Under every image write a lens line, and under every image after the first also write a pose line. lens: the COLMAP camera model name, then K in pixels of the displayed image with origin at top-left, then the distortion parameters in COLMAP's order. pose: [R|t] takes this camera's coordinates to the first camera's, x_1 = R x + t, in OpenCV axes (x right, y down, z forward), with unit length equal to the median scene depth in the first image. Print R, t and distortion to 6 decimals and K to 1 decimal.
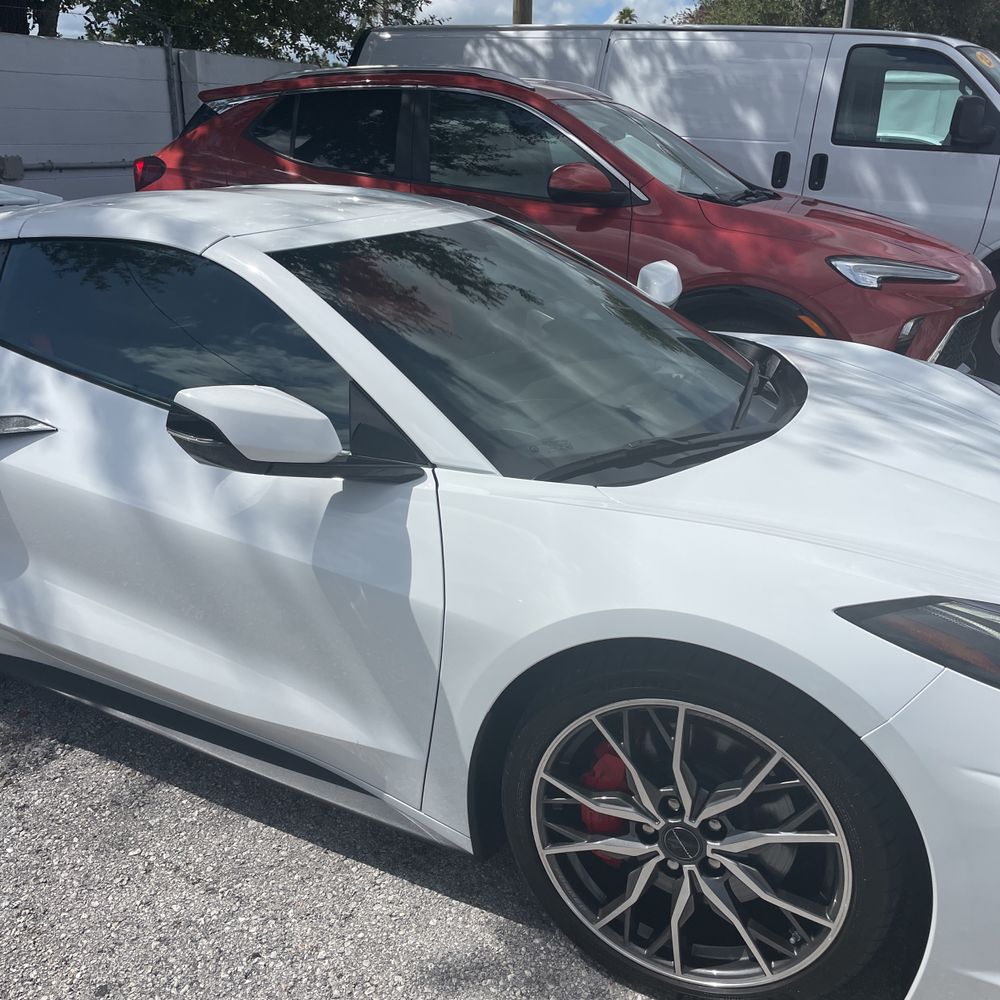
lens RADIAL K [[1013.1, 0, 492.1], [0, 1013.1, 490.9], [0, 0, 1]] dist [0.086364, -0.119677]
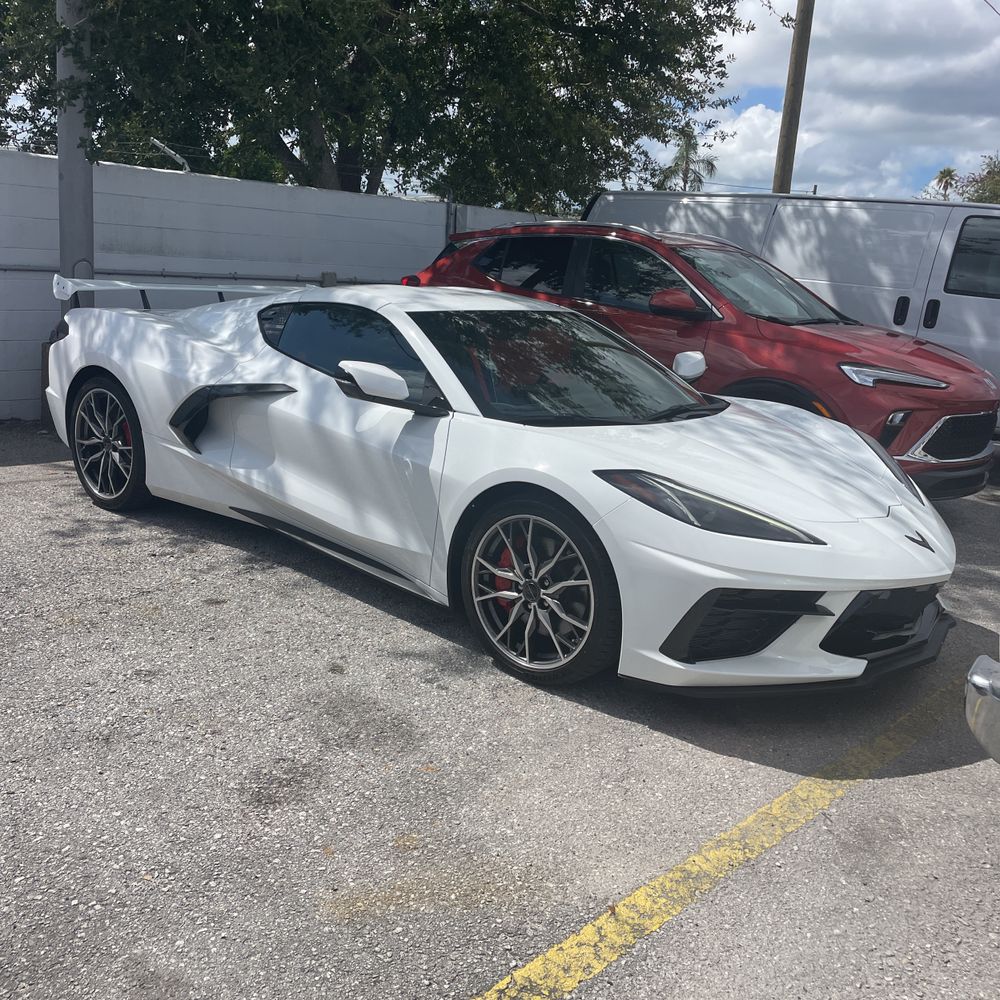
lens RADIAL K [[1008.7, 0, 528.3], [0, 1008.7, 468.7], [0, 0, 1]] dist [0.050177, 0.014504]
pose [[0.965040, 0.096823, -0.243563, 0.315183], [-0.131606, 0.982632, -0.130822, 0.178508], [0.226667, 0.158303, 0.961022, -0.481808]]
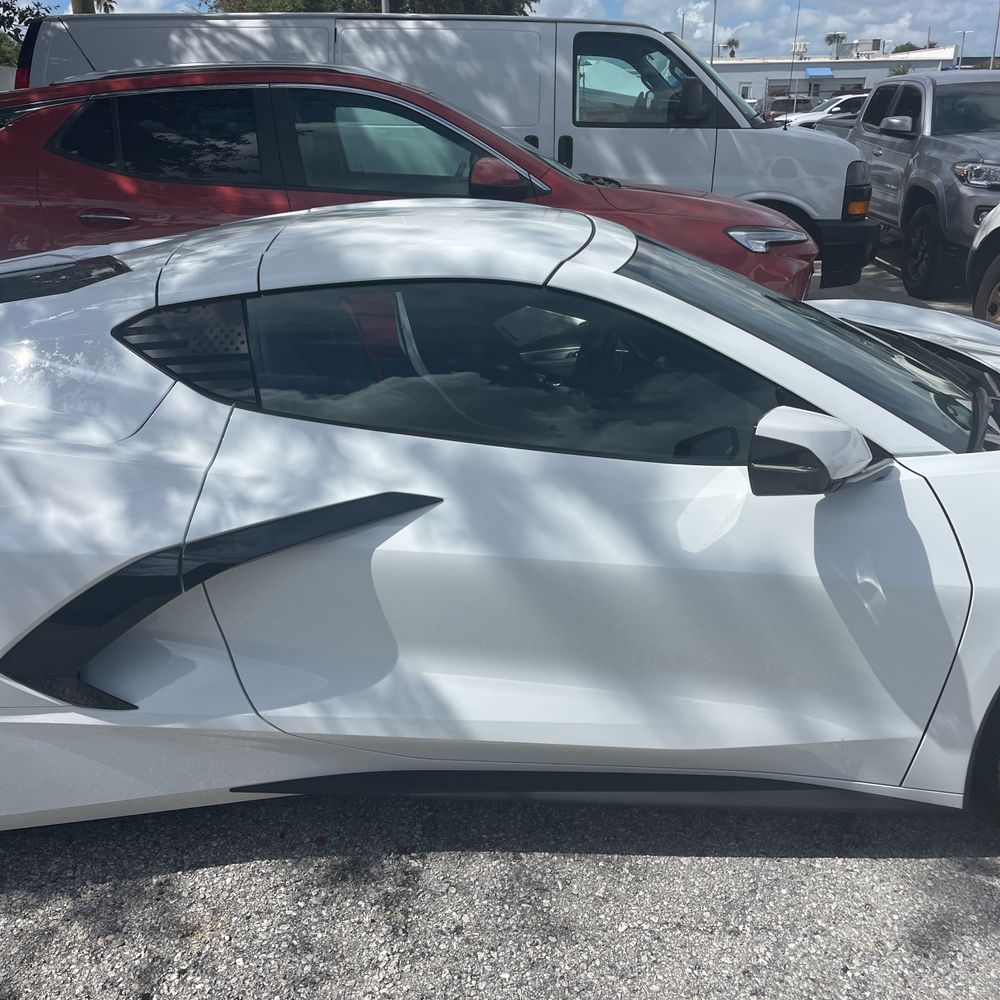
lens RADIAL K [[1013.1, 0, 492.1], [0, 1013.1, 490.9], [0, 0, 1]] dist [0.086364, -0.119677]
pose [[0.898033, -0.190645, 0.396474, -0.447668], [0.184920, 0.981323, 0.053017, -0.064271], [-0.399176, 0.025705, 0.916514, 0.110513]]
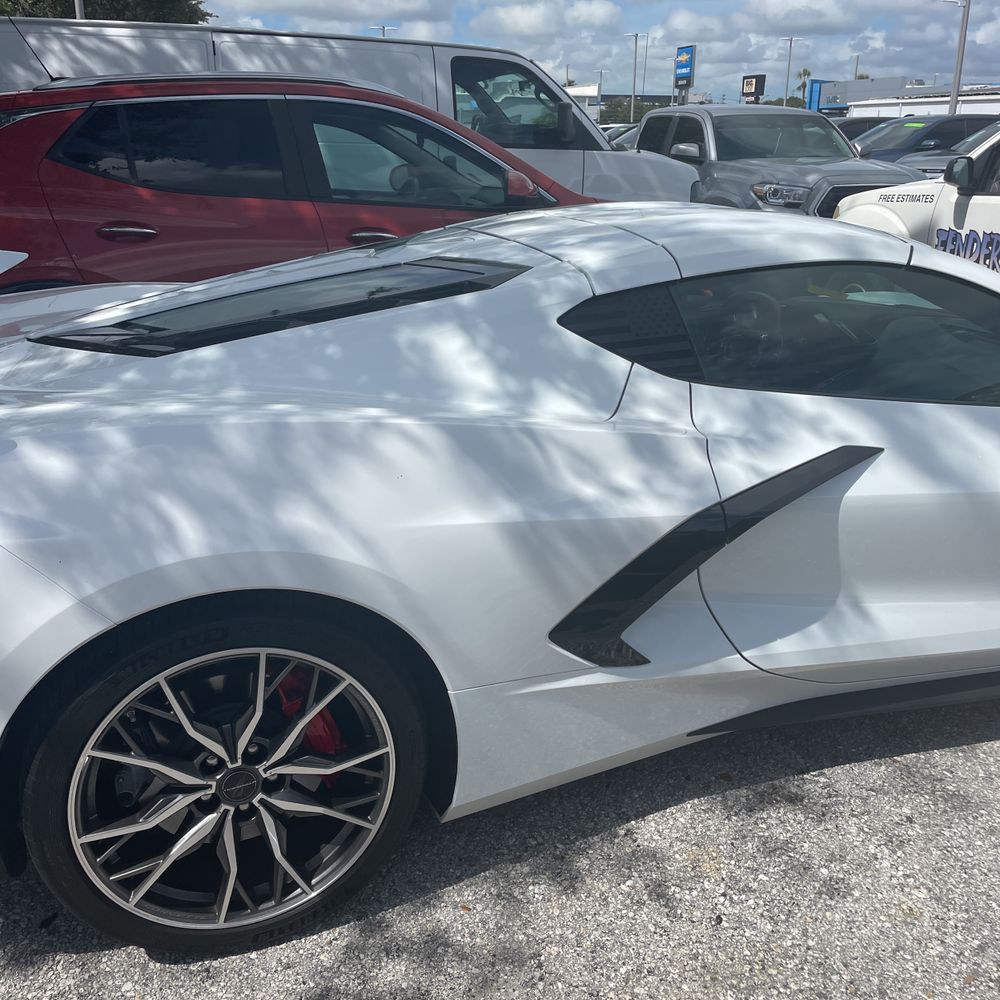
lens RADIAL K [[1013.1, 0, 492.1], [0, 1013.1, 490.9], [0, 0, 1]] dist [0.086364, -0.119677]
pose [[0.719587, -0.248805, 0.648299, -0.842873], [0.244699, 0.964575, 0.098579, -0.131837], [-0.649859, 0.087702, 0.754978, 0.295263]]
